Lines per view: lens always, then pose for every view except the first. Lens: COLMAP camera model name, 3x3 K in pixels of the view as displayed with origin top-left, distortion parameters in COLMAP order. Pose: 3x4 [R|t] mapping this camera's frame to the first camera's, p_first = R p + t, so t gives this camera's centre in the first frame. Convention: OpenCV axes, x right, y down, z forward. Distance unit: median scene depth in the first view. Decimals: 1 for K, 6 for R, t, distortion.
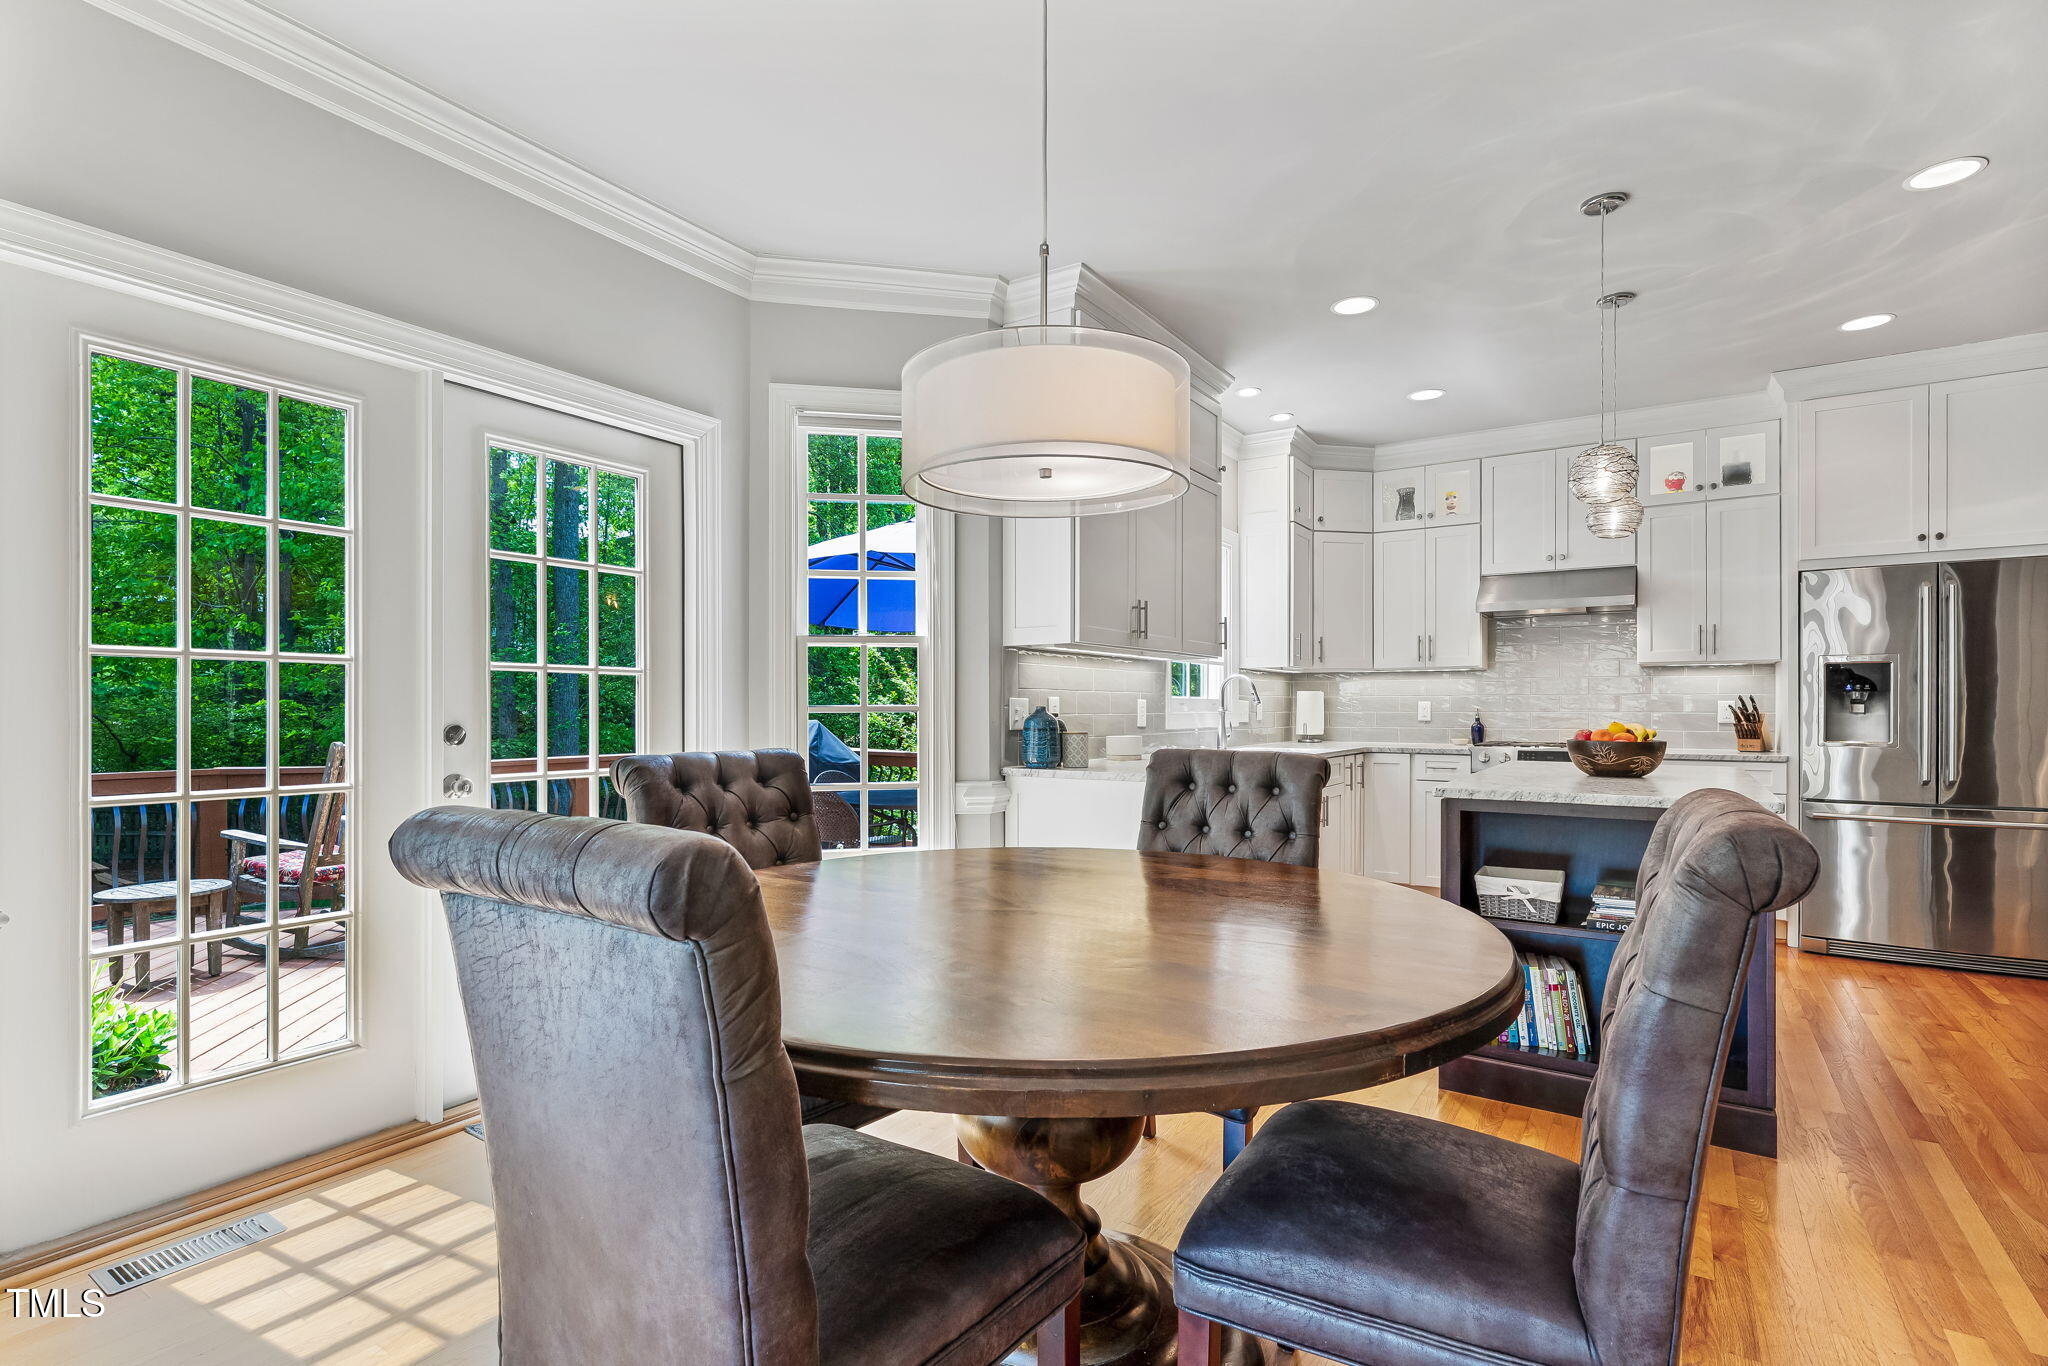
lens RADIAL K [[957.1, 0, 1035.0], [0, 957.1, 707.4], [0, 0, 1]] dist [0.005369, -0.000416]
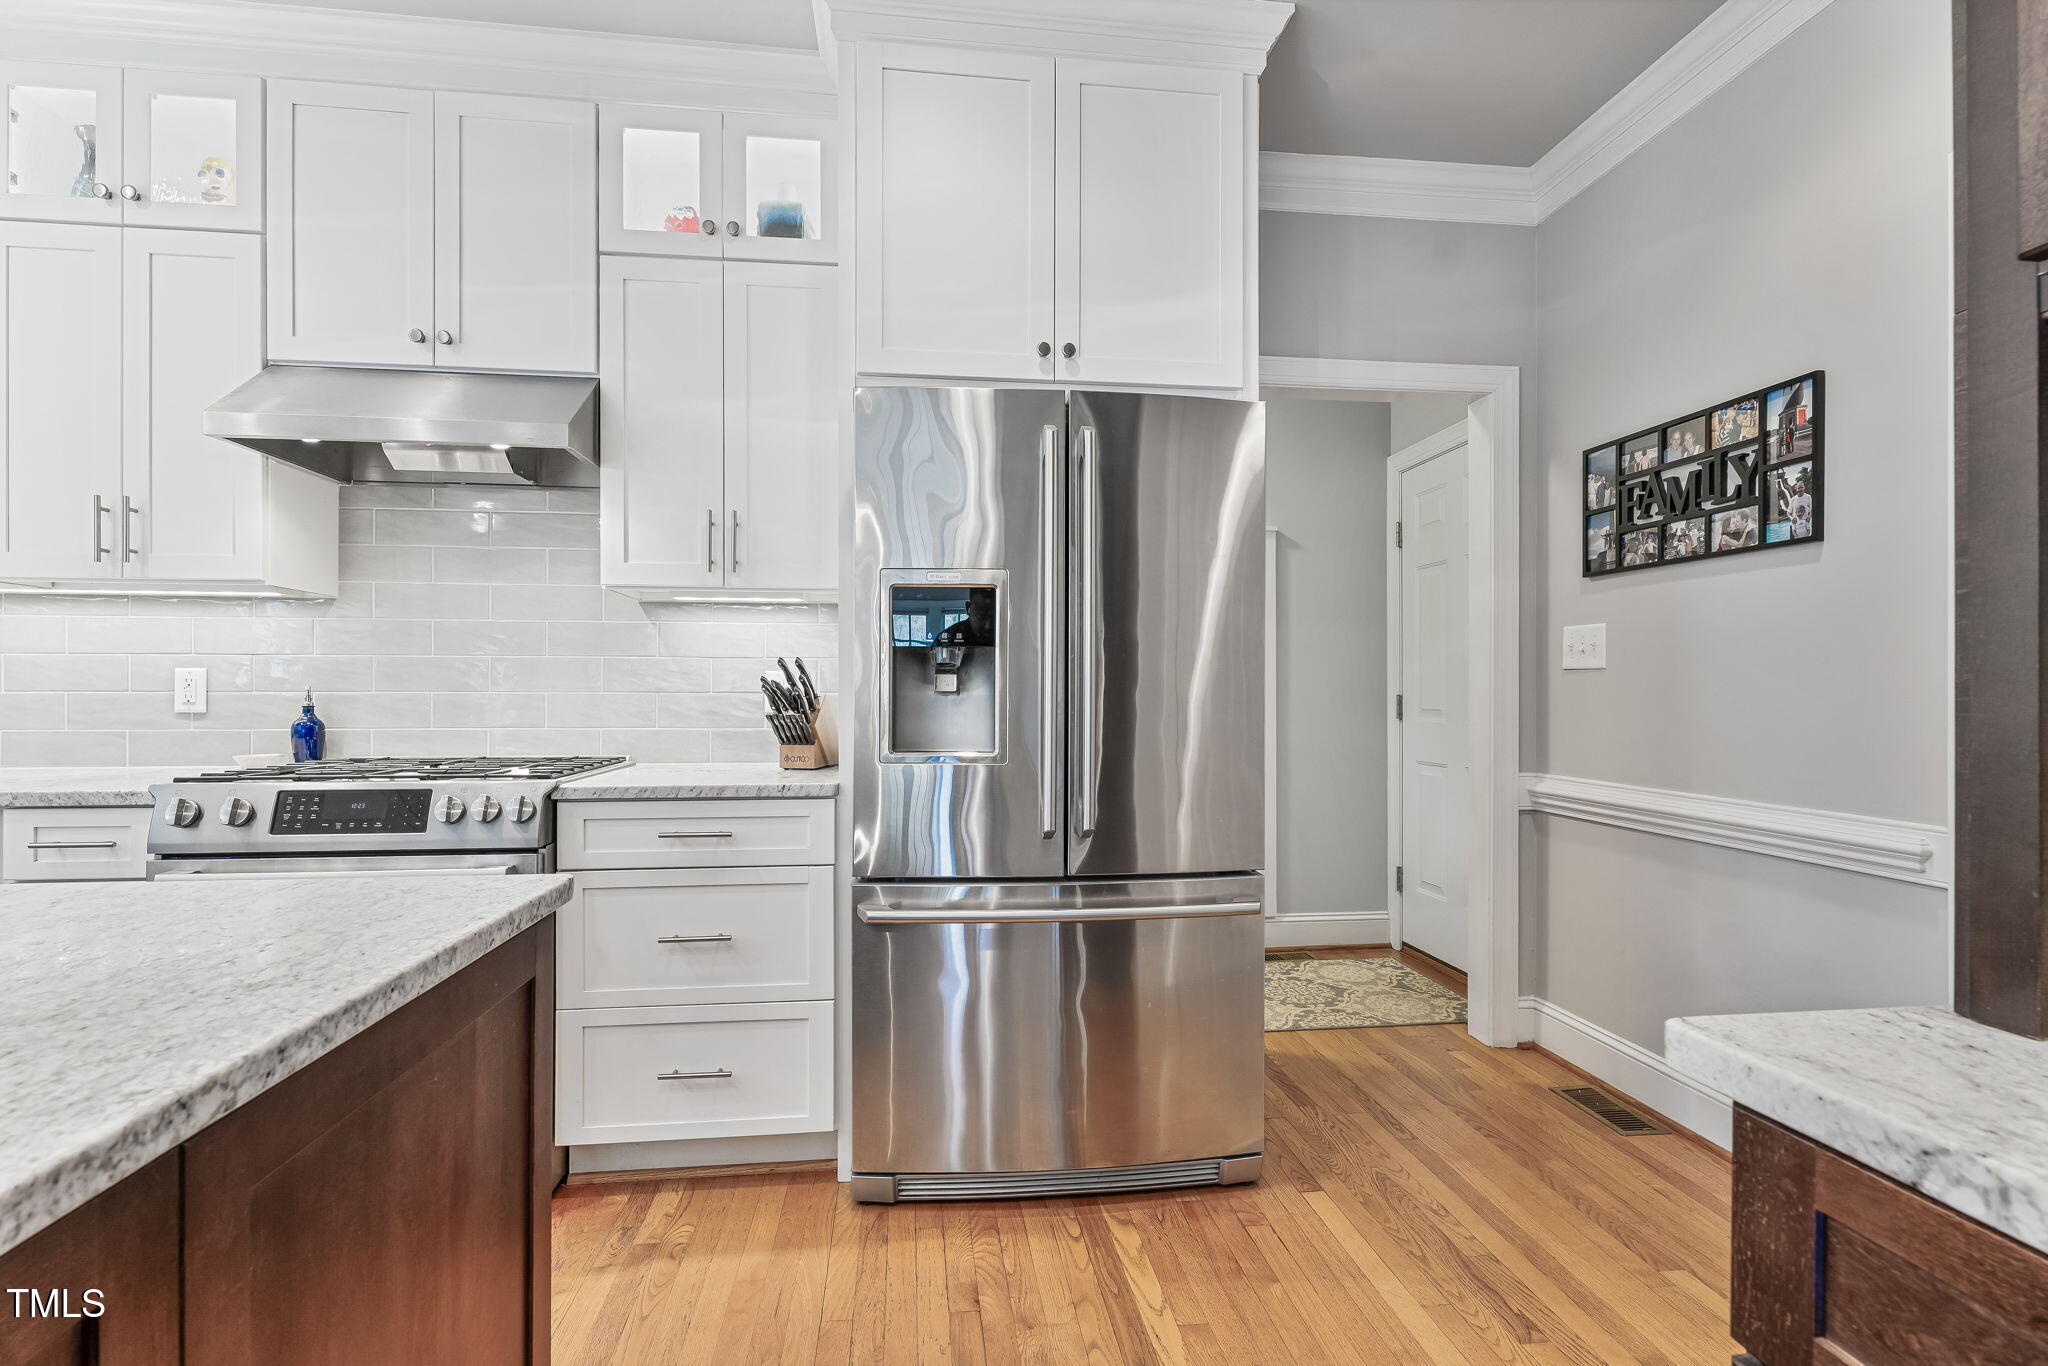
lens RADIAL K [[957.1, 0, 1025.1], [0, 957.1, 686.2], [0, 0, 1]] dist [0.005369, -0.000416]
pose [[0.763497, 0.000034, 0.645811, 0.570323], [0.000828, 0.999999, -0.001031, 0.003313], [-0.645811, 0.001322, 0.763496, 0.601519]]
